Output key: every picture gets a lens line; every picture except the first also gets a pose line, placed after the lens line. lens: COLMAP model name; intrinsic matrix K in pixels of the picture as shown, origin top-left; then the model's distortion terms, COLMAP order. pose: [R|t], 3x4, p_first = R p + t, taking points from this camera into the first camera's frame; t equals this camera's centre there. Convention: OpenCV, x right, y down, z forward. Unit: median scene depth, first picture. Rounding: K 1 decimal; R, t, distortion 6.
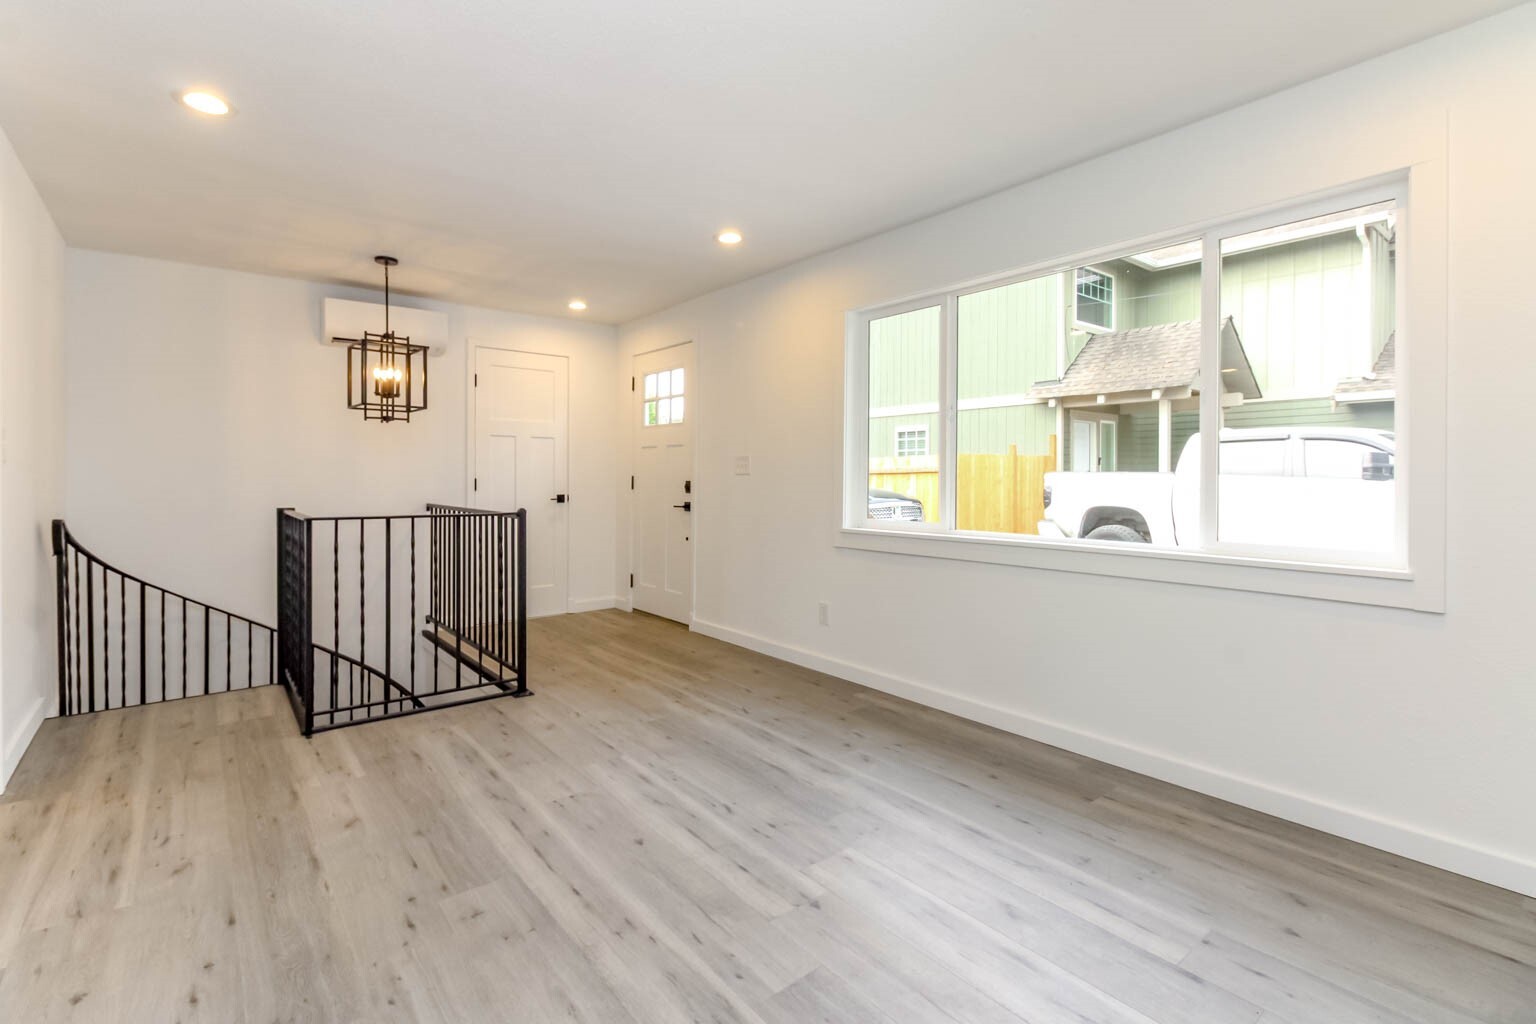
lens RADIAL K [[700.8, 0, 765.5], [0, 700.8, 471.0], [0, 0, 1]] dist [0.012124, -0.000612]
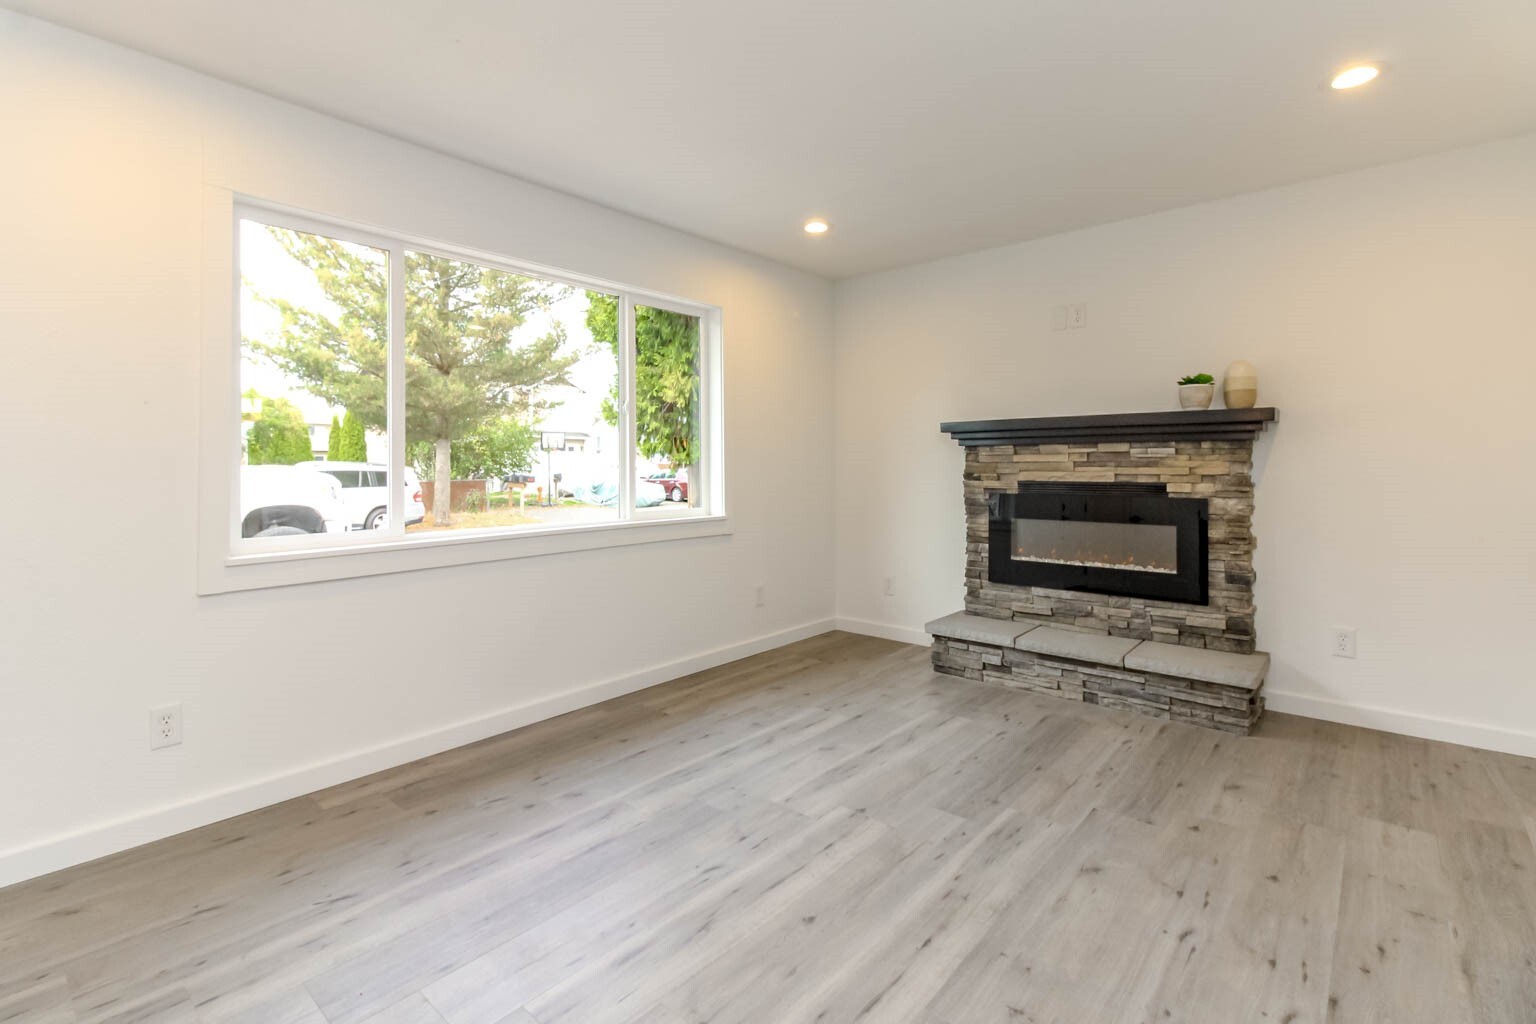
lens RADIAL K [[700.8, 0, 765.5], [0, 700.8, 471.0], [0, 0, 1]] dist [0.012124, -0.000612]
pose [[-0.169719, -0.009304, 0.985449, -0.964414], [-0.002158, 0.999957, 0.009069, 0.007108], [-0.985490, -0.000587, -0.169732, 1.192568]]
